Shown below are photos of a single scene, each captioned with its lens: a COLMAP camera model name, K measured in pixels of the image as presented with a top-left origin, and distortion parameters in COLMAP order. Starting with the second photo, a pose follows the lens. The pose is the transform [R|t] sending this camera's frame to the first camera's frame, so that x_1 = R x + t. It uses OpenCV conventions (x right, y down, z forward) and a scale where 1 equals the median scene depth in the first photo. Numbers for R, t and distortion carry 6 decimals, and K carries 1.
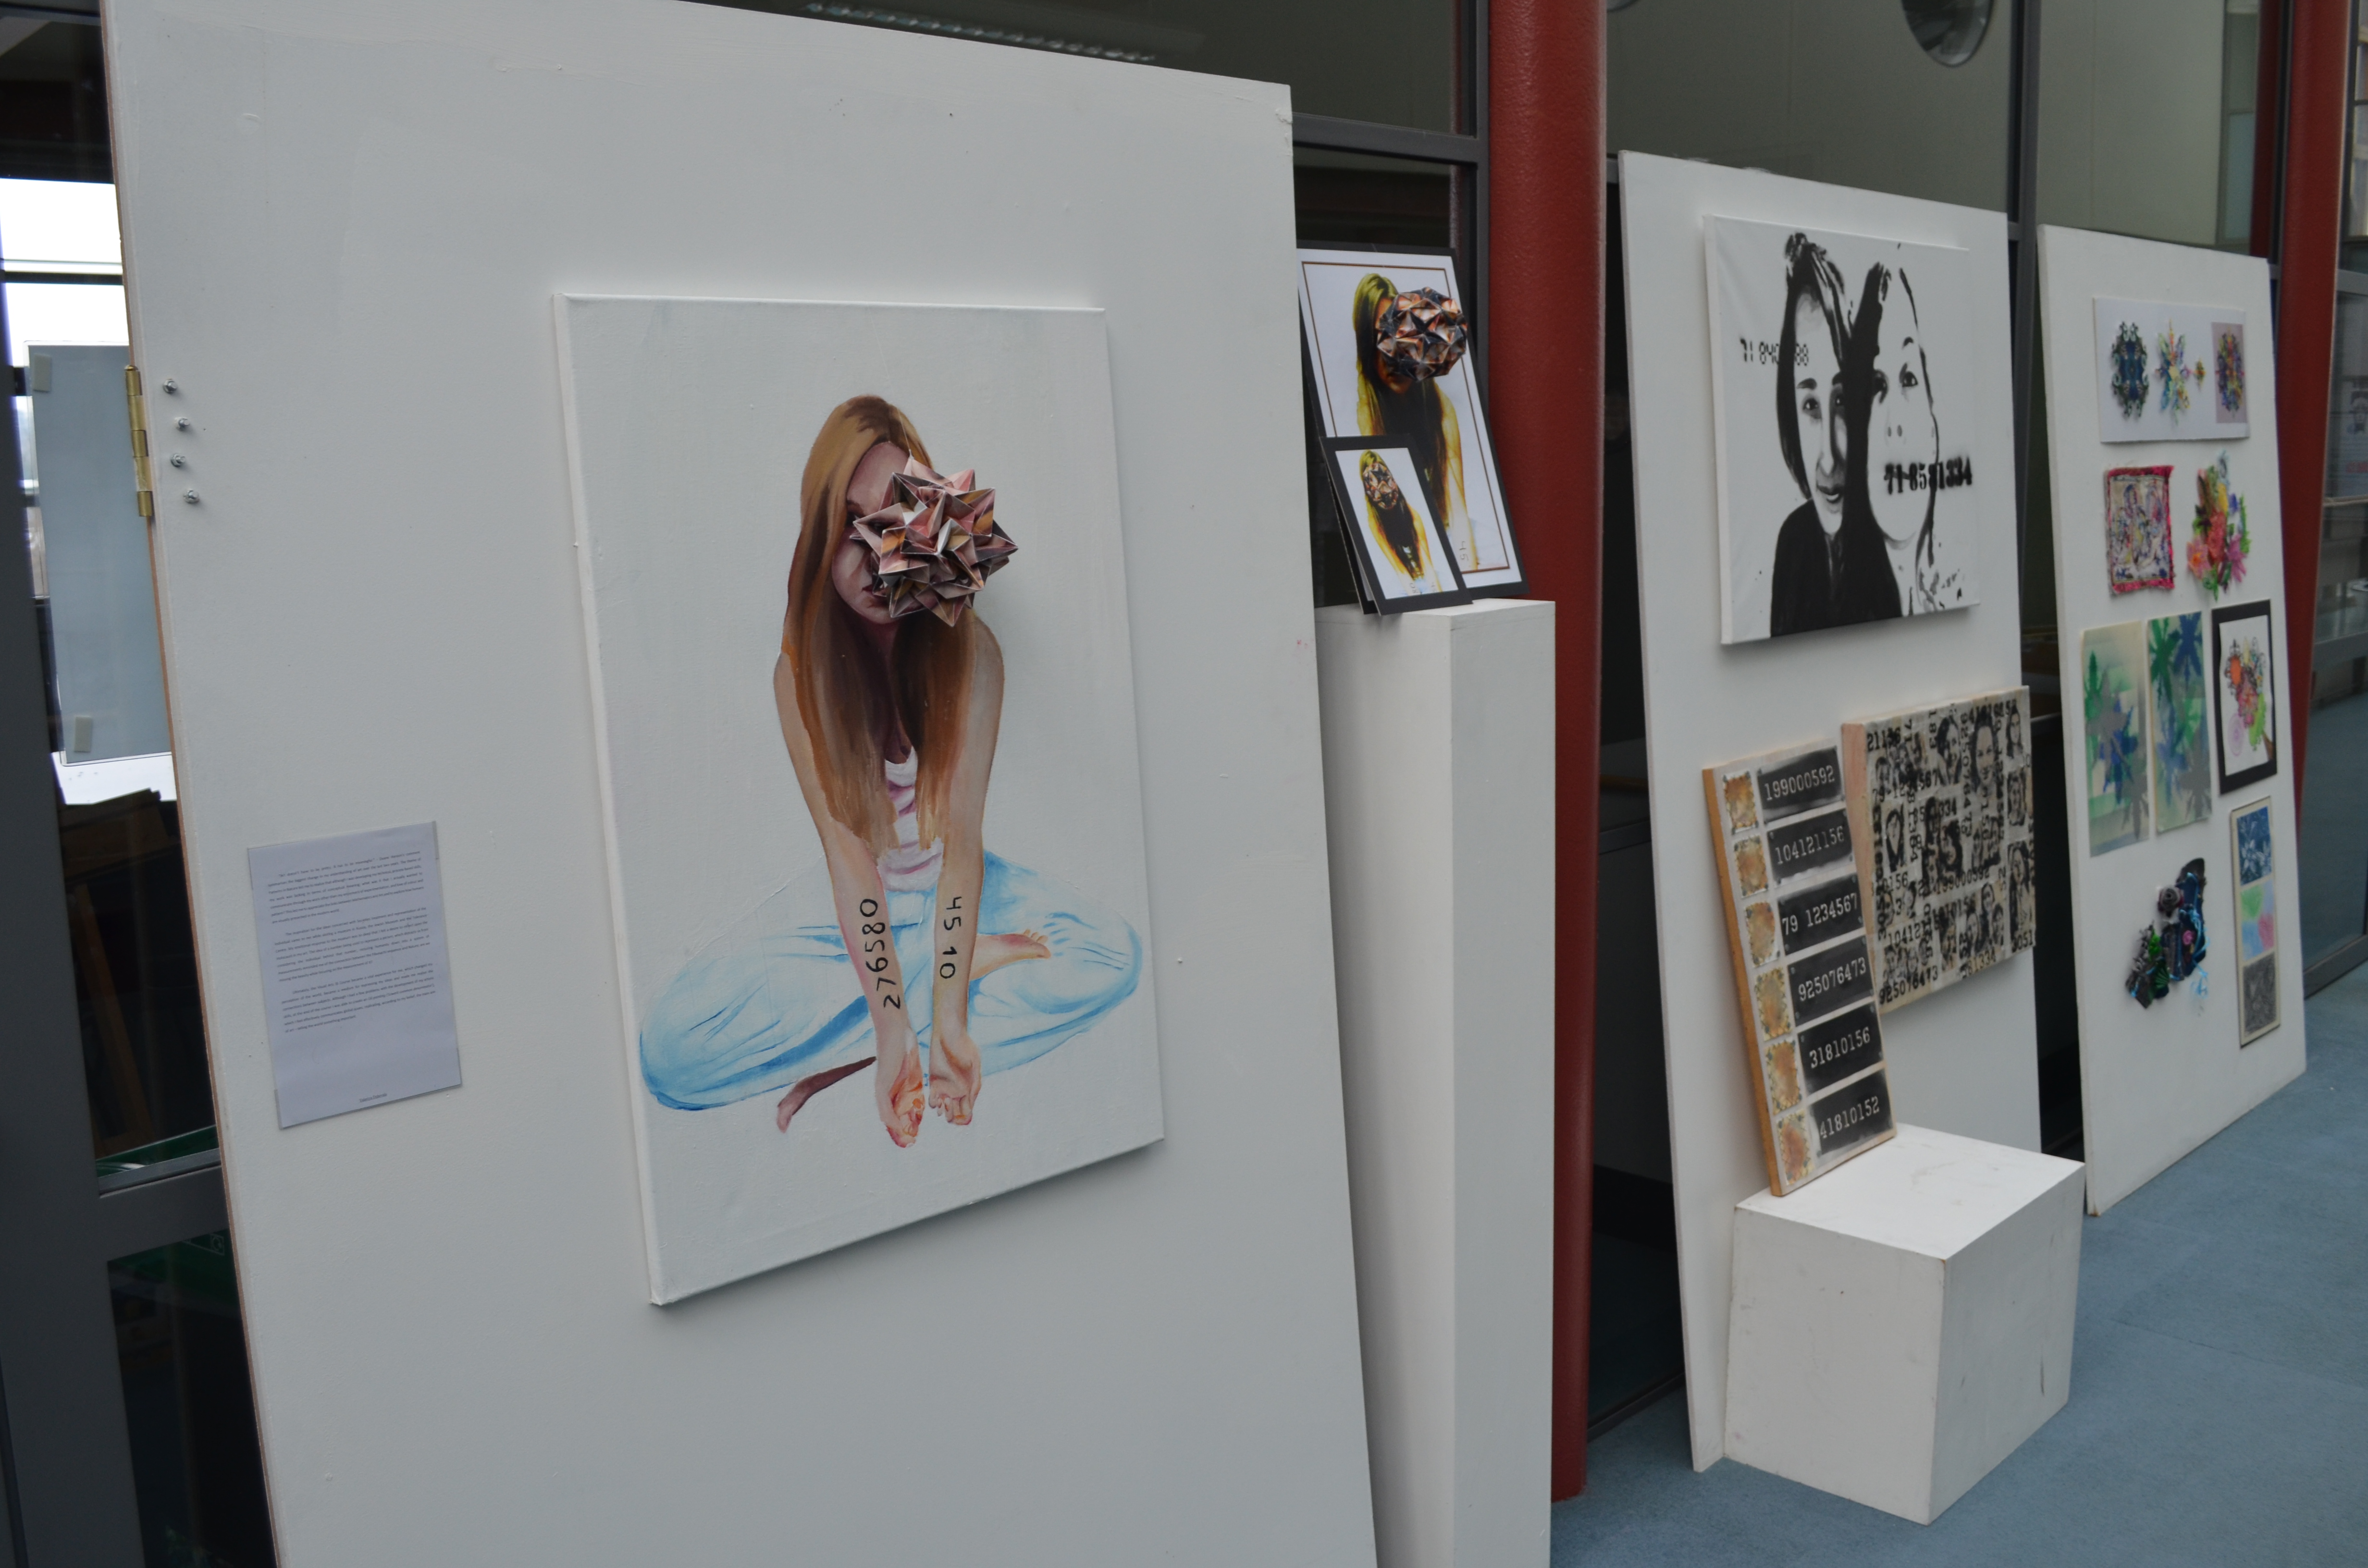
lens RADIAL K [[2256.6, 0, 1183.1], [0, 2256.6, 783.7], [0, 0, 1]] dist [-0.071027, 0.000000]
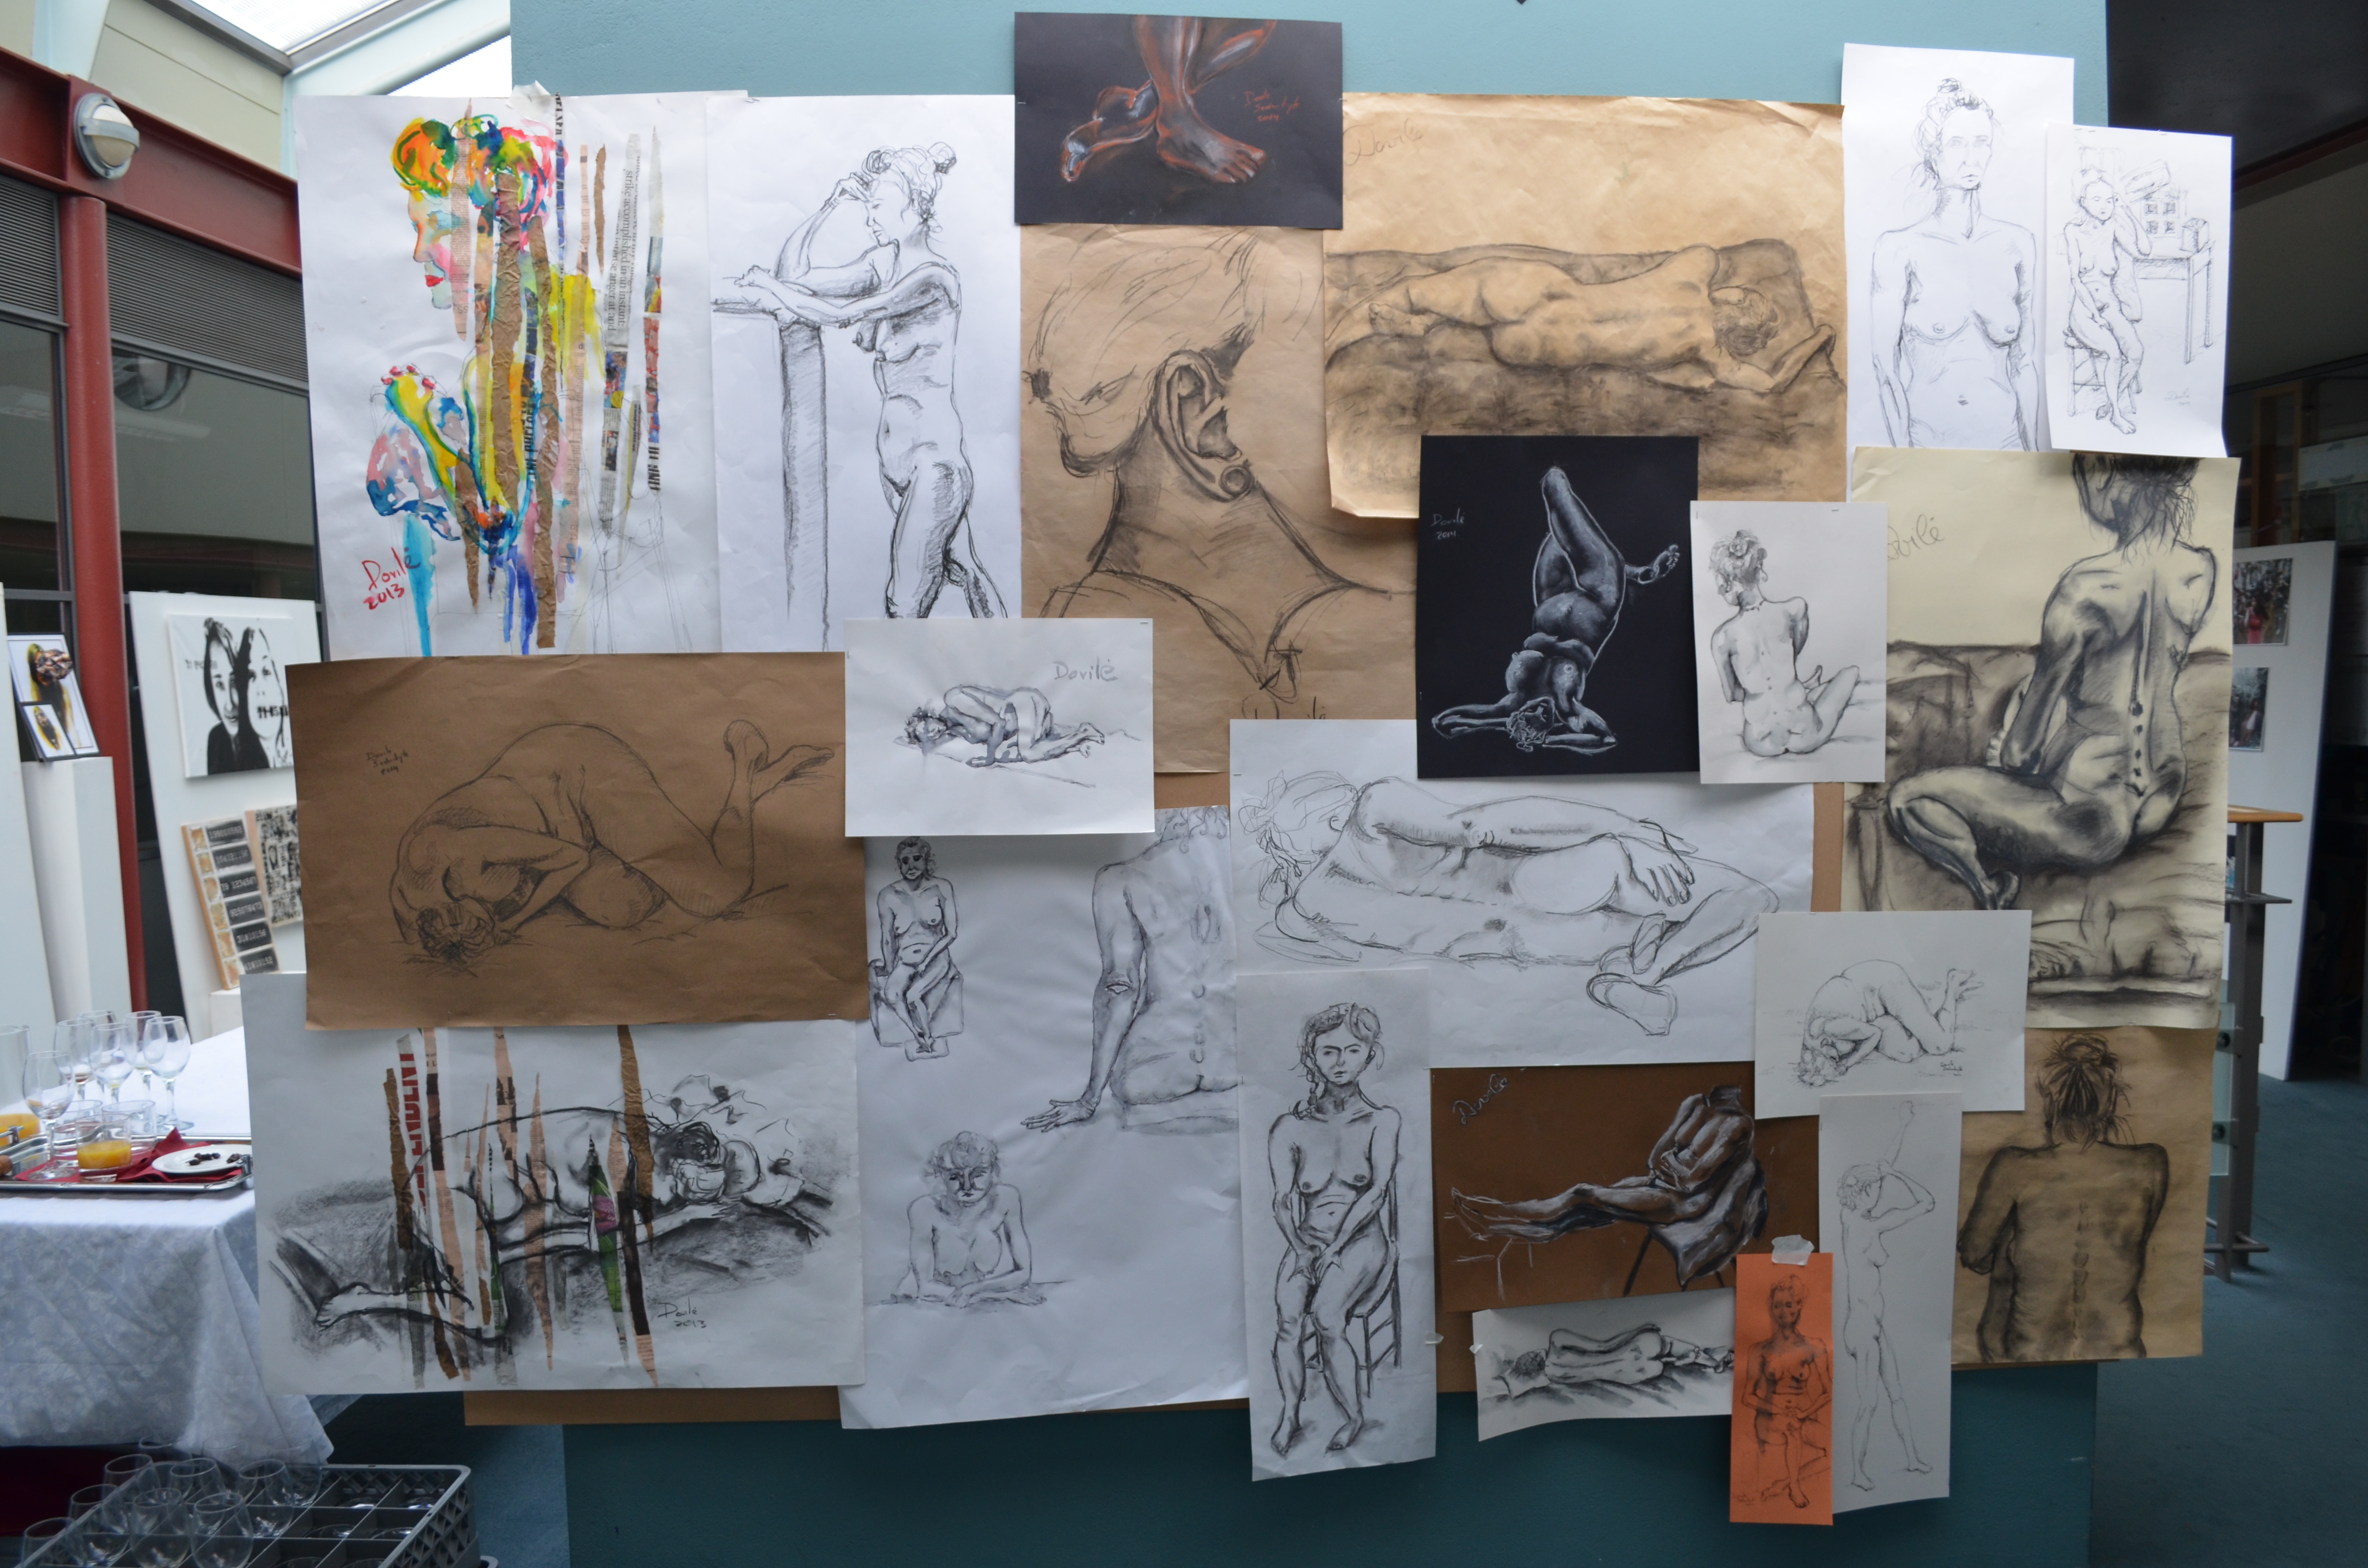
lens RADIAL K [[1811.2, 0, 1187.0], [0, 1811.2, 786.9], [0, 0, 1]] dist [-0.032088, 0.000931]
pose [[0.756279, -0.043649, 0.652791, -0.227092], [0.105806, 0.992798, -0.056197, 0.179083], [-0.645637, 0.111570, 0.755451, -1.249562]]
